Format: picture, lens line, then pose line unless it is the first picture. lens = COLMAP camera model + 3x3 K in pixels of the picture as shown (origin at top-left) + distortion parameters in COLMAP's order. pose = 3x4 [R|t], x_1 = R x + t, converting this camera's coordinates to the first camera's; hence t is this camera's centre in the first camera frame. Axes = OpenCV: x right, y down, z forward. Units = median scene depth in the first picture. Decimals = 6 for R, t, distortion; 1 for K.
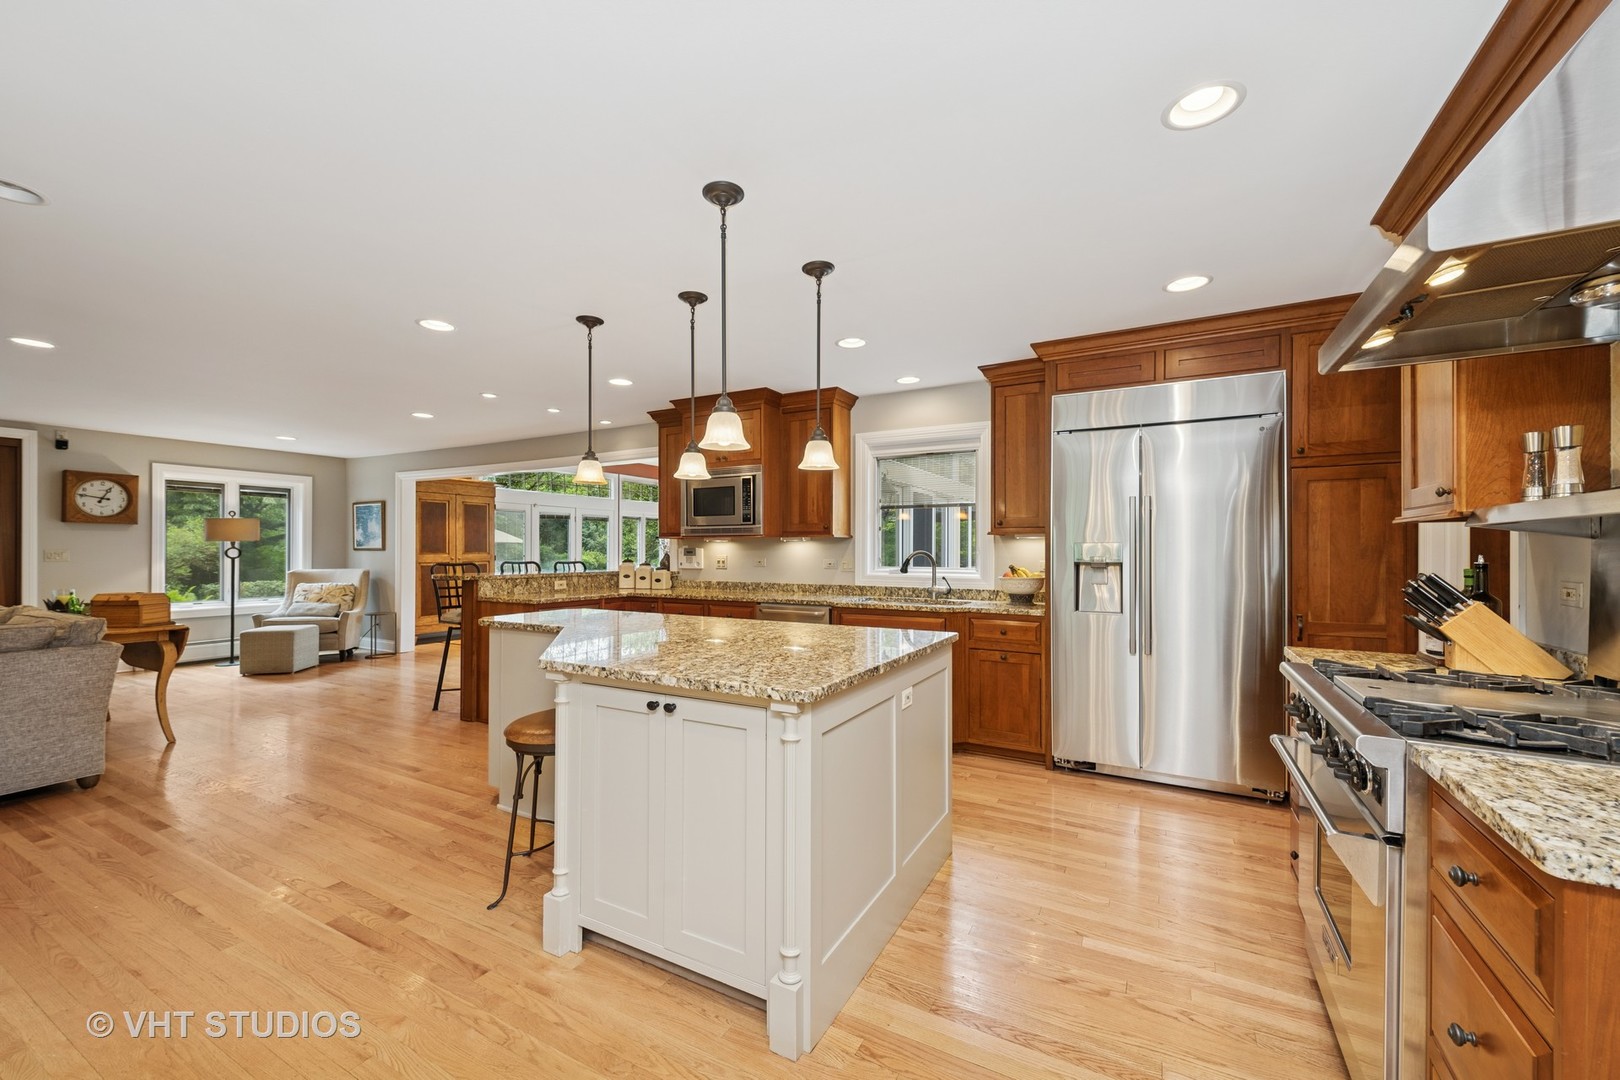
lens RADIAL K [[645.4, 0, 799.9], [0, 645.4, 545.4], [0, 0, 1]] dist [0.001597, 0.000772]
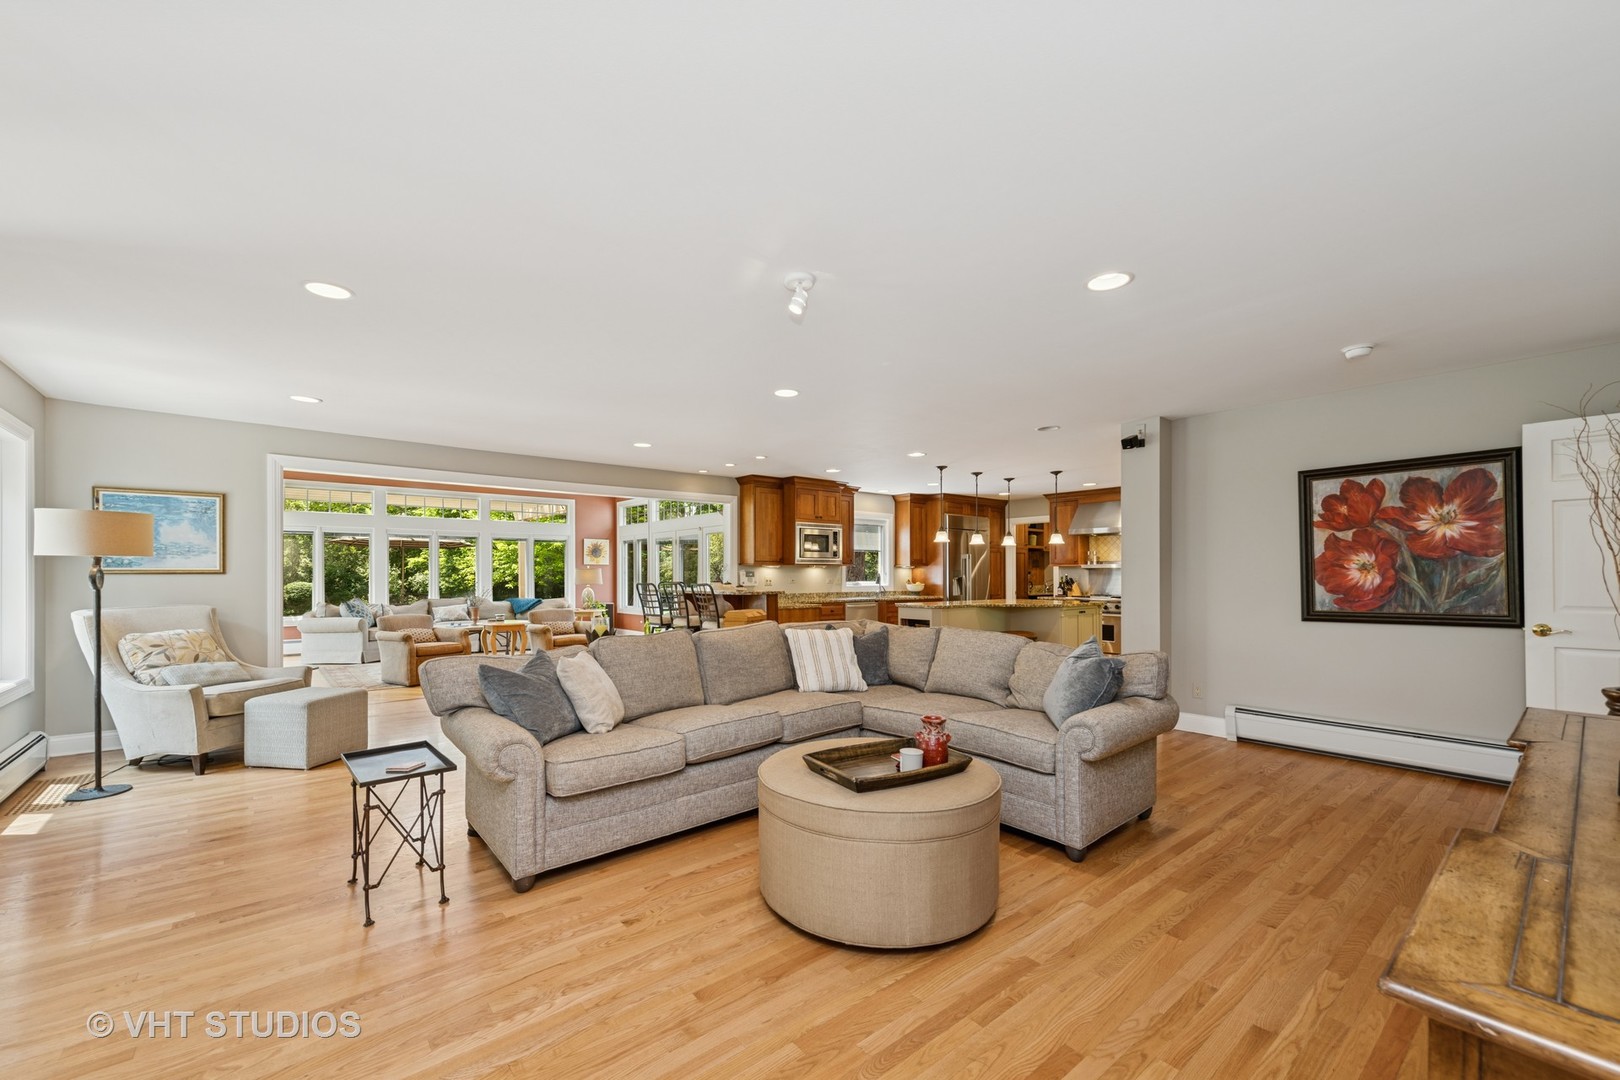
lens RADIAL K [[645.4, 0, 824.6], [0, 645.4, 573.8], [0, 0, 1]] dist [0.001597, 0.000772]
pose [[0.336634, -0.000729, 0.941635, -1.734657], [0.000230, 1.000000, 0.000692, 0.008822], [-0.941635, -0.000017, 0.336634, 0.445935]]
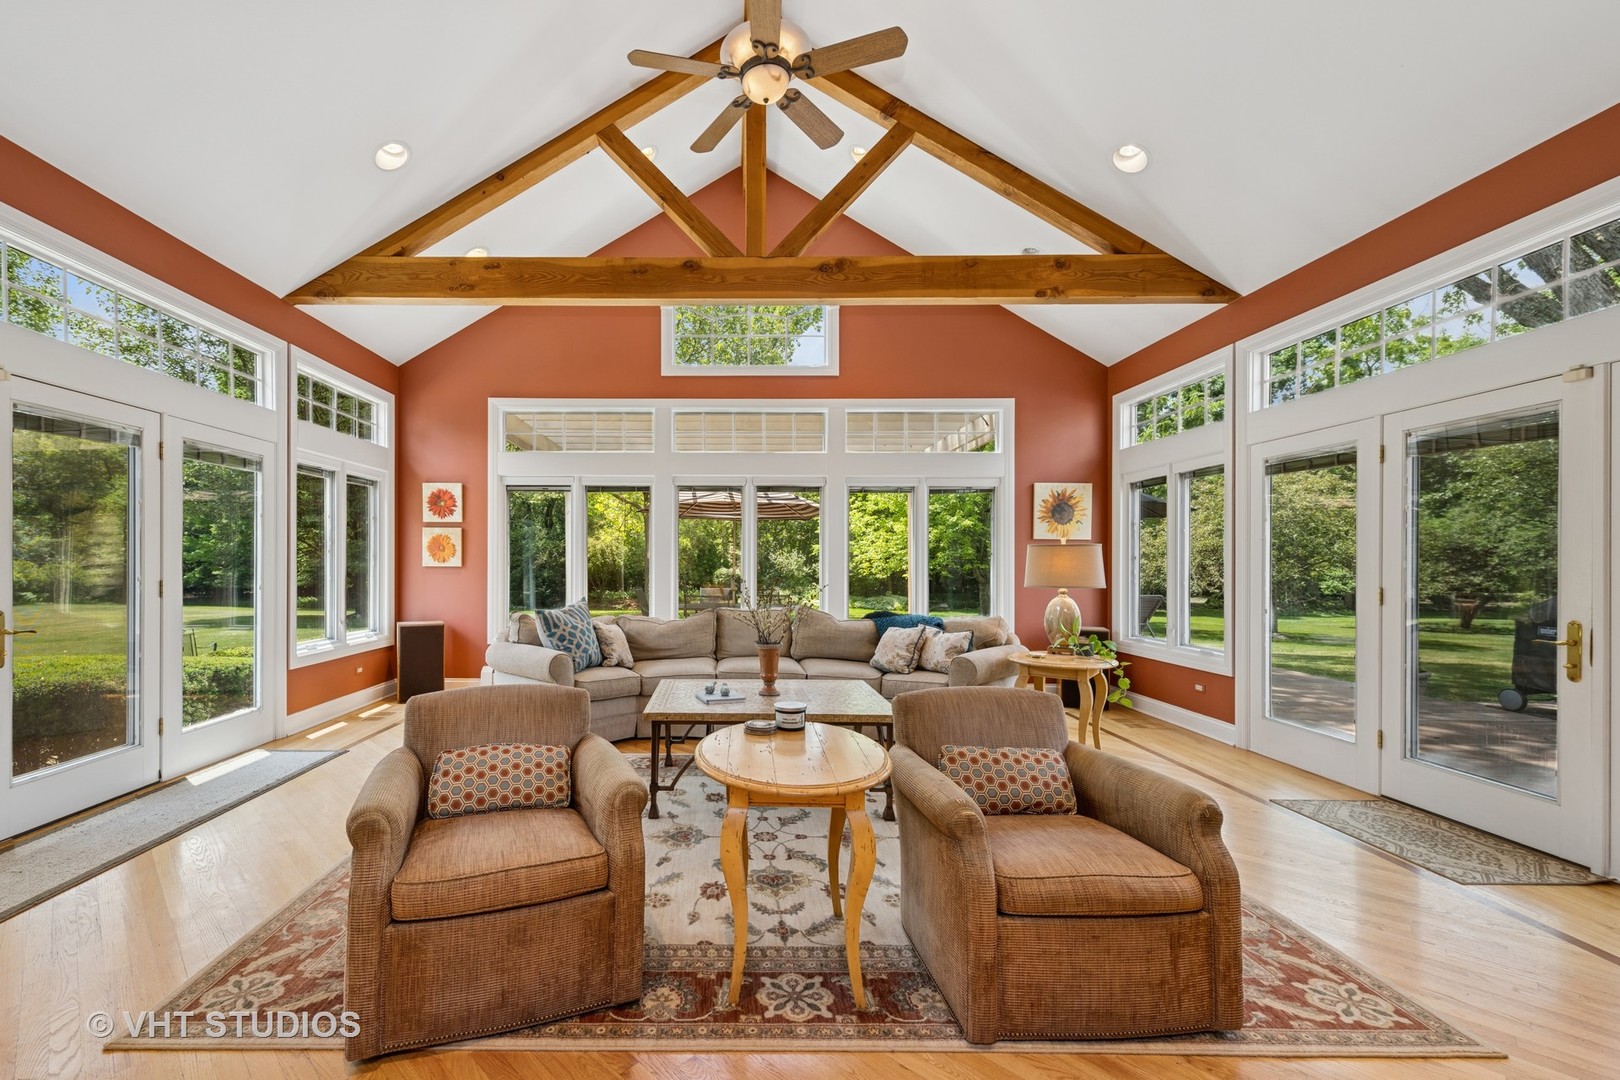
lens RADIAL K [[631.1, 0, 757.1], [0, 631.1, 558.8], [0, 0, 1]] dist [0.003671, 0.000246]
pose [[0.880270, 0.007179, 0.474419, -0.587457], [-0.006757, 0.999974, -0.002593, 0.015188], [-0.474425, -0.000923, 0.880295, 1.472844]]
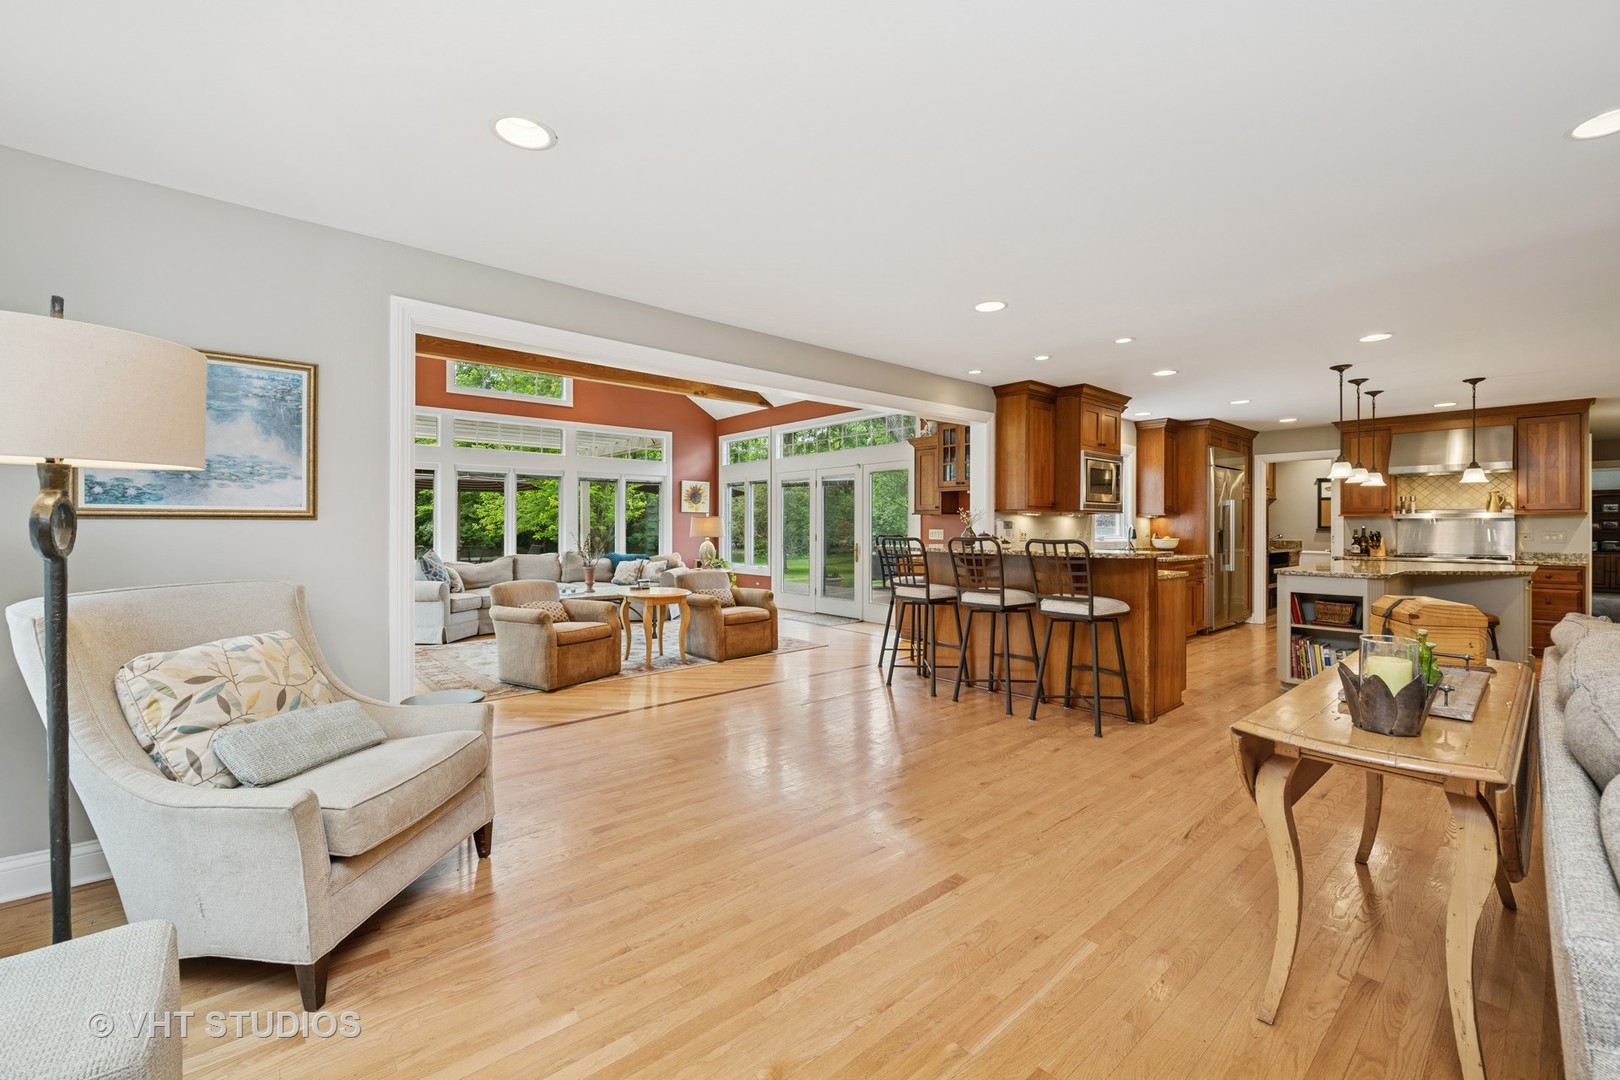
lens RADIAL K [[645.4, 0, 814.6], [0, 645.4, 529.0], [0, 0, 1]] dist [0.001597, 0.000772]
pose [[0.337634, -0.005080, 0.941264, -1.454232], [-0.004842, 0.999963, 0.007133, 0.011641], [-0.941265, -0.006965, 0.337597, 1.116721]]
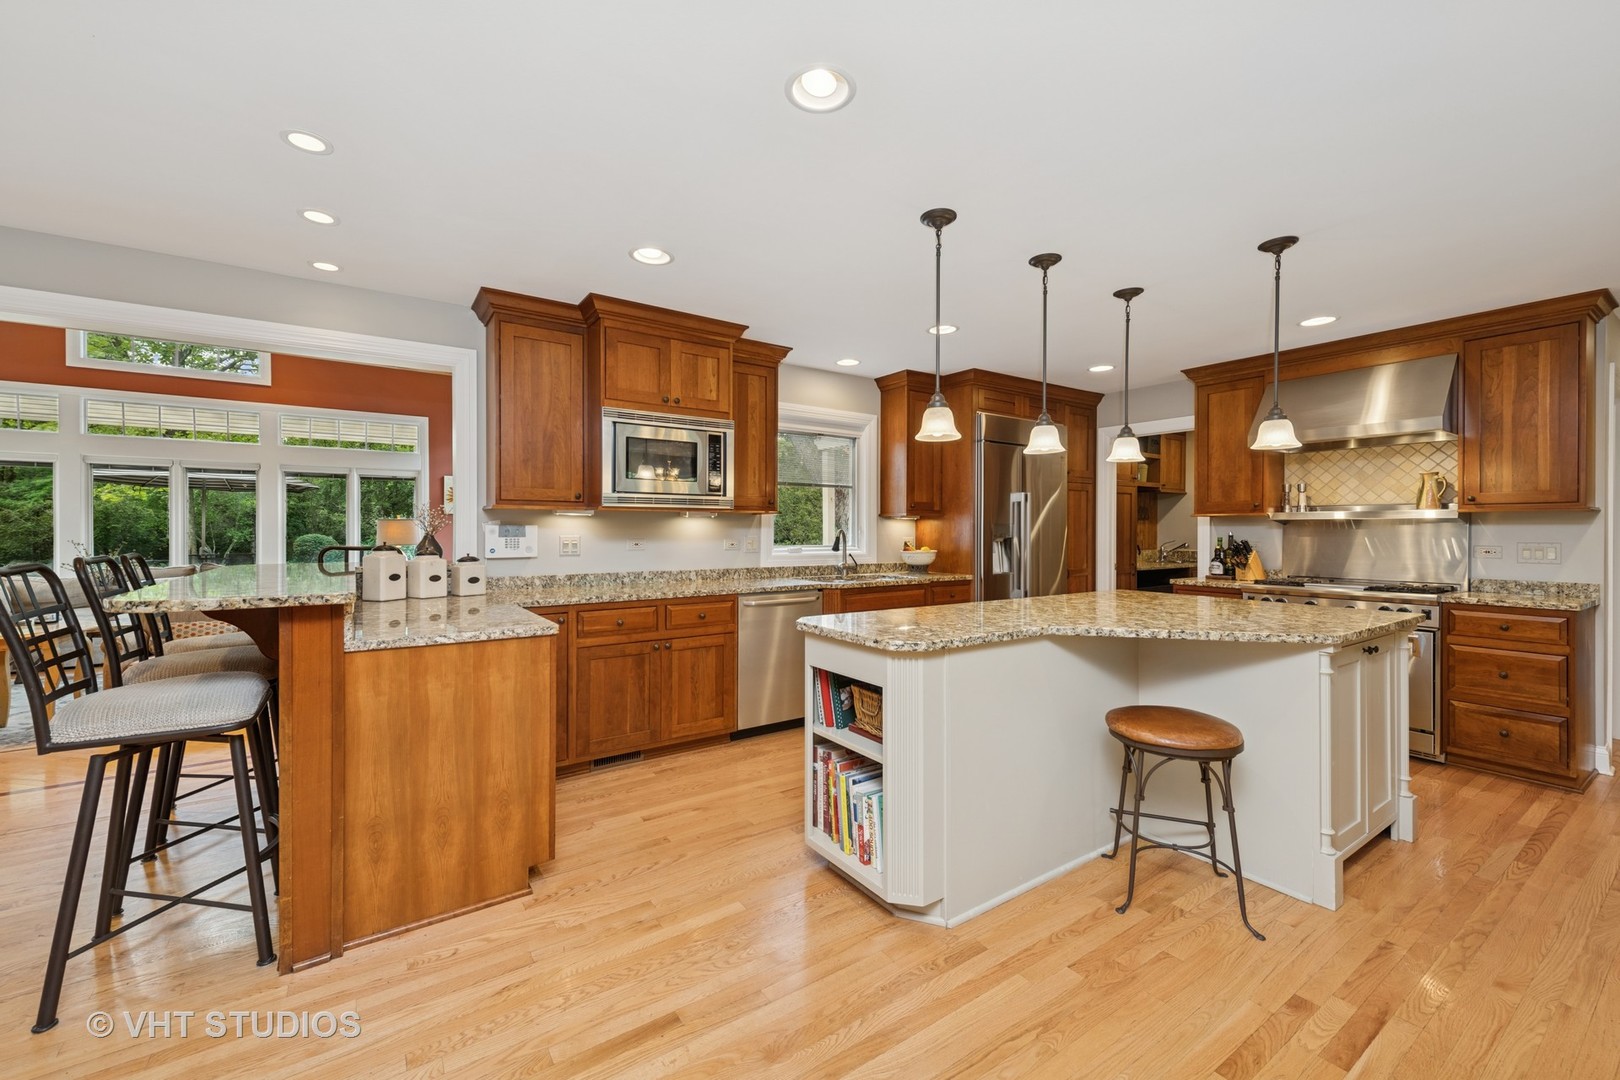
lens RADIAL K [[645.4, 0, 802.7], [0, 645.4, 540.0], [0, 0, 1]] dist [0.001597, 0.000772]
pose [[0.445047, -0.013015, 0.895413, -0.732972], [-0.005425, 0.999837, 0.017229, 0.007852], [-0.895491, -0.012525, 0.444904, 0.564495]]
